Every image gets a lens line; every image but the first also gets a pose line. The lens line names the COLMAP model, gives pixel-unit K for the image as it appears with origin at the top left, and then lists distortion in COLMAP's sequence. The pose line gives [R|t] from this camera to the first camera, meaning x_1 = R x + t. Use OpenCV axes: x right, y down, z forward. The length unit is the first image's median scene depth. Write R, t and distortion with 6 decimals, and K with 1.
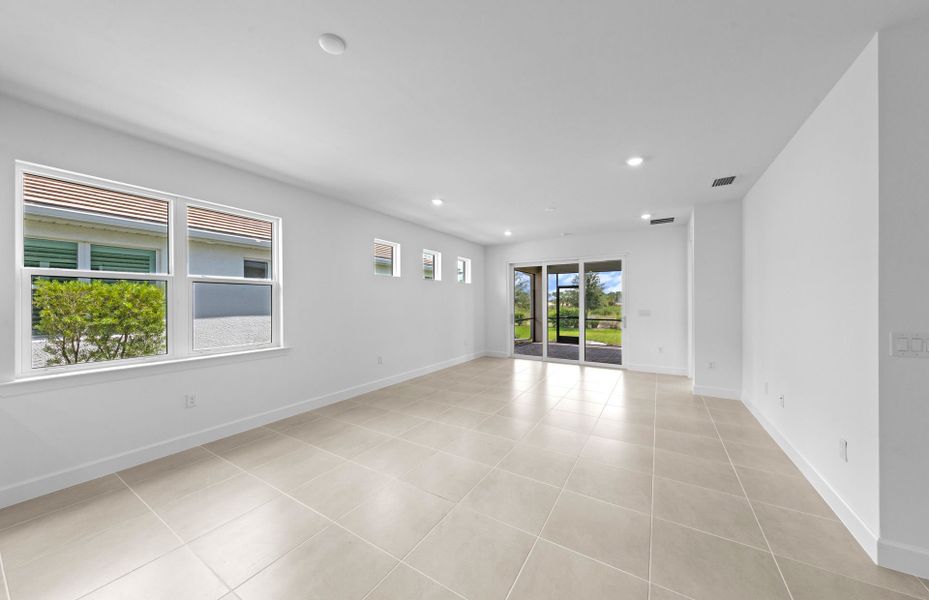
lens RADIAL K [[315.9, 0, 465.9], [0, 315.9, 299.6], [0, 0, 1]] dist [0.015413, -0.000249]
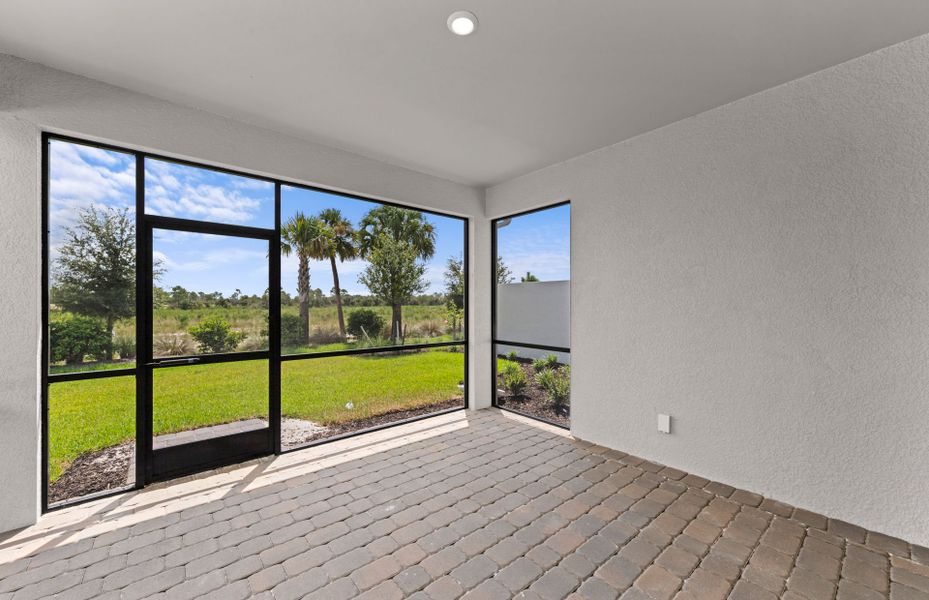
lens RADIAL K [[360.3, 0, 458.9], [0, 360.3, 302.6], [0, 0, 1]] dist [0.007864, 0.000210]
pose [[0.325396, 0.002725, 0.945574, 0.239278], [-0.005527, 0.999984, -0.000980, 0.023764], [-0.945562, -0.004908, 0.325406, 1.296683]]
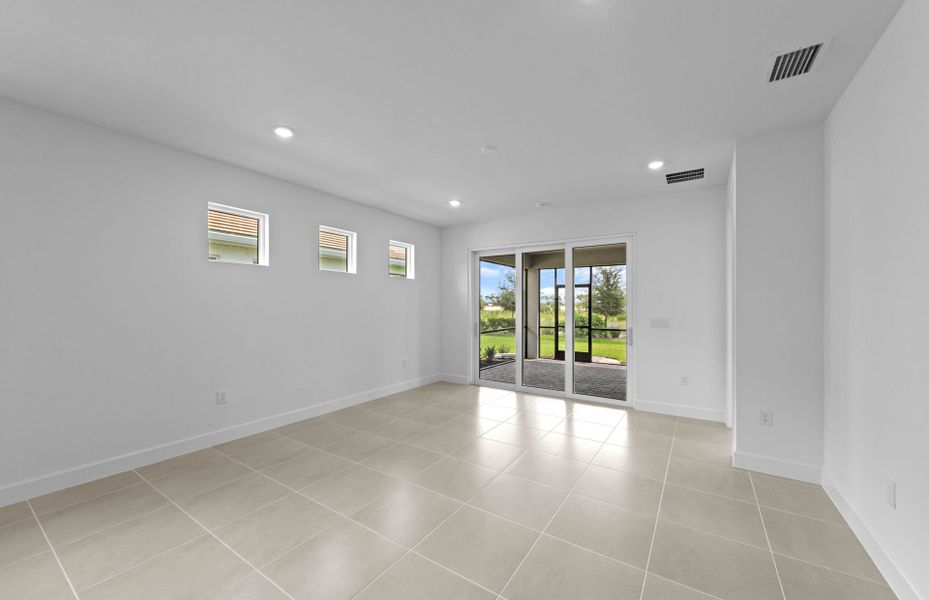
lens RADIAL K [[354.1, 0, 465.9], [0, 354.1, 303.6], [0, 0, 1]] dist [0.000958, 0.000264]
pose [[0.999306, 0.002569, -0.037159, 0.188509], [-0.002535, 0.999996, 0.000949, 0.002324], [0.037161, -0.000854, 0.999309, 0.254524]]
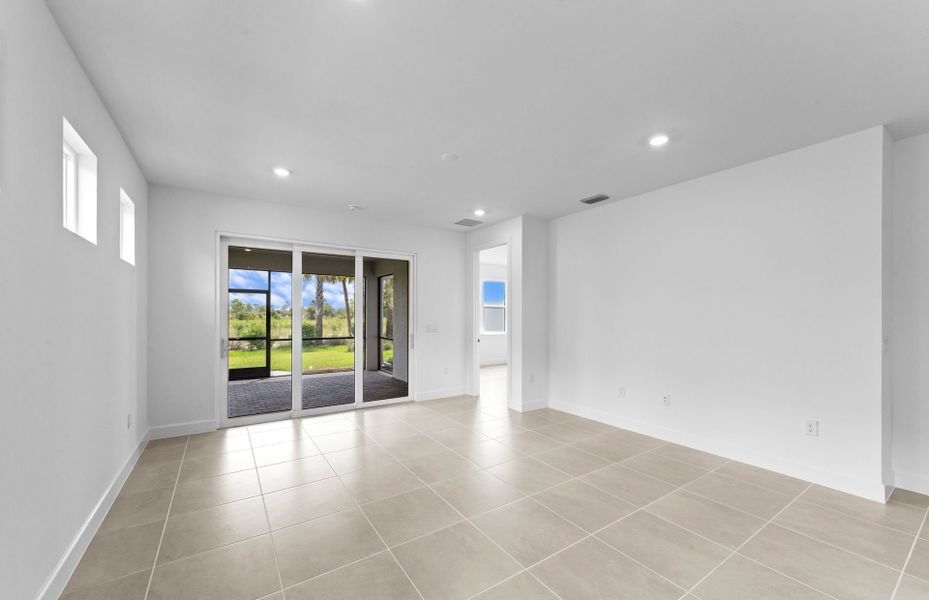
lens RADIAL K [[354.1, 0, 454.0], [0, 354.1, 316.0], [0, 0, 1]] dist [0.000958, 0.000264]
pose [[0.426330, 0.000249, 0.904568, -0.245525], [-0.009453, 0.999947, 0.004180, 0.004597], [-0.904518, -0.010333, 0.426309, 0.540777]]
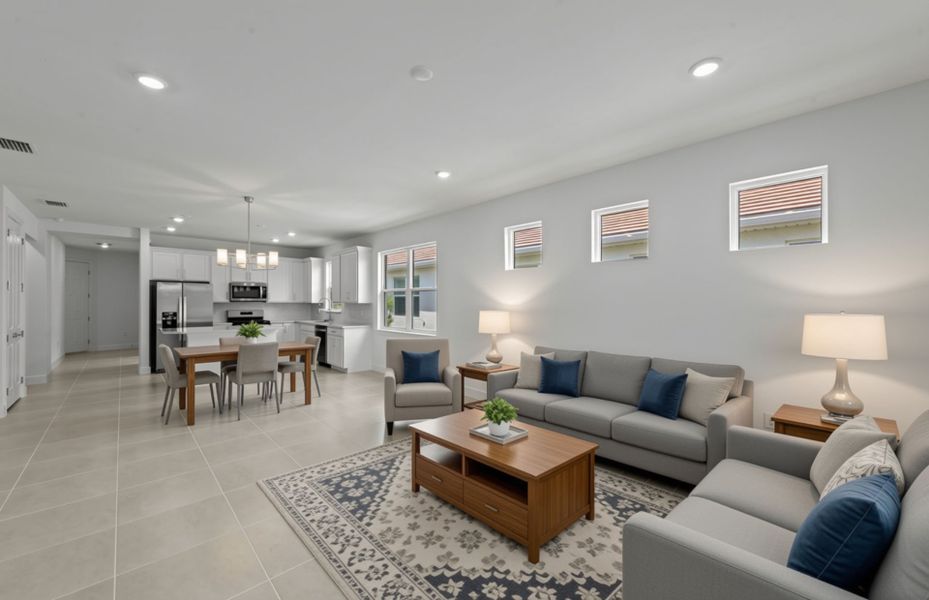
lens RADIAL K [[360.3, 0, 453.6], [0, 360.3, 299.2], [0, 0, 1]] dist [0.007864, 0.000210]
pose [[-0.272129, -0.005273, -0.962246, 0.529306], [0.007949, 0.999939, -0.007727, 0.003705], [0.962228, -0.009752, -0.272070, 0.880954]]
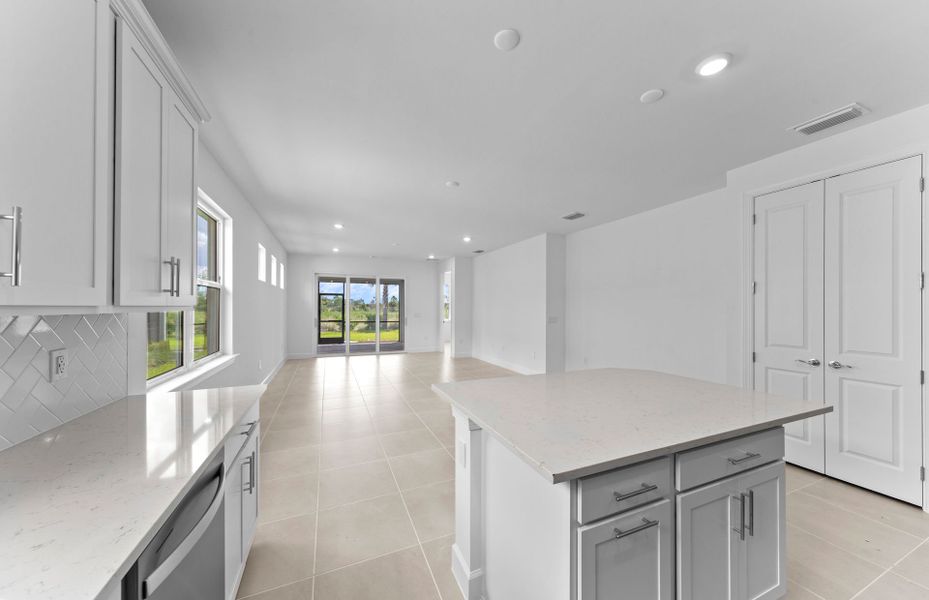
lens RADIAL K [[315.9, 0, 455.9], [0, 315.9, 306.4], [0, 0, 1]] dist [0.015413, -0.000249]
pose [[0.592183, 0.007361, 0.805770, -0.564151], [-0.010798, 0.999941, -0.001199, -0.000166], [-0.805731, -0.007991, 0.592227, -0.068506]]
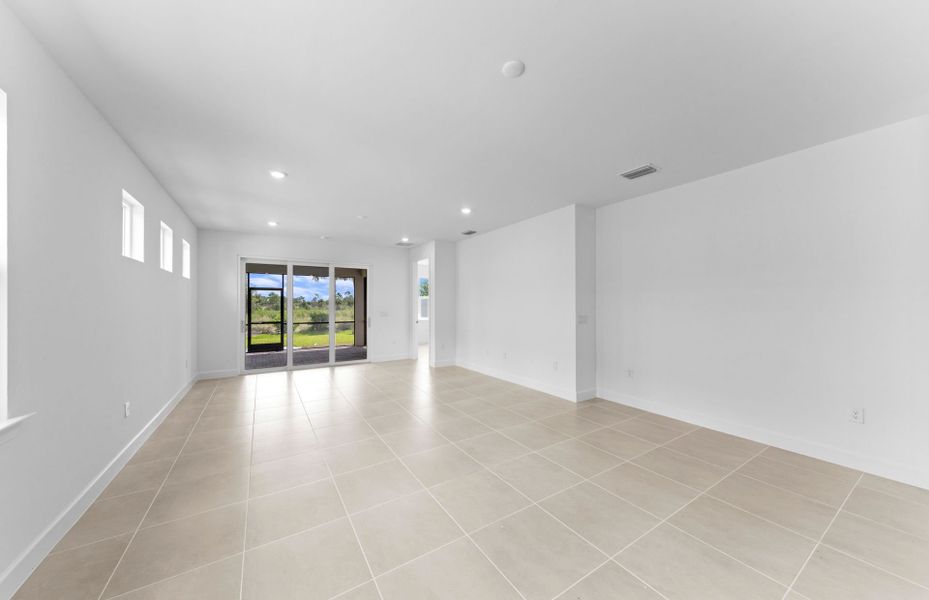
lens RADIAL K [[315.9, 0, 455.1], [0, 315.9, 302.5], [0, 0, 1]] dist [0.015413, -0.000249]
pose [[0.454341, 0.006673, 0.890803, -0.403688], [-0.003810, 0.999977, -0.005548, 0.002922], [-0.890820, -0.000874, 0.454356, 0.187001]]
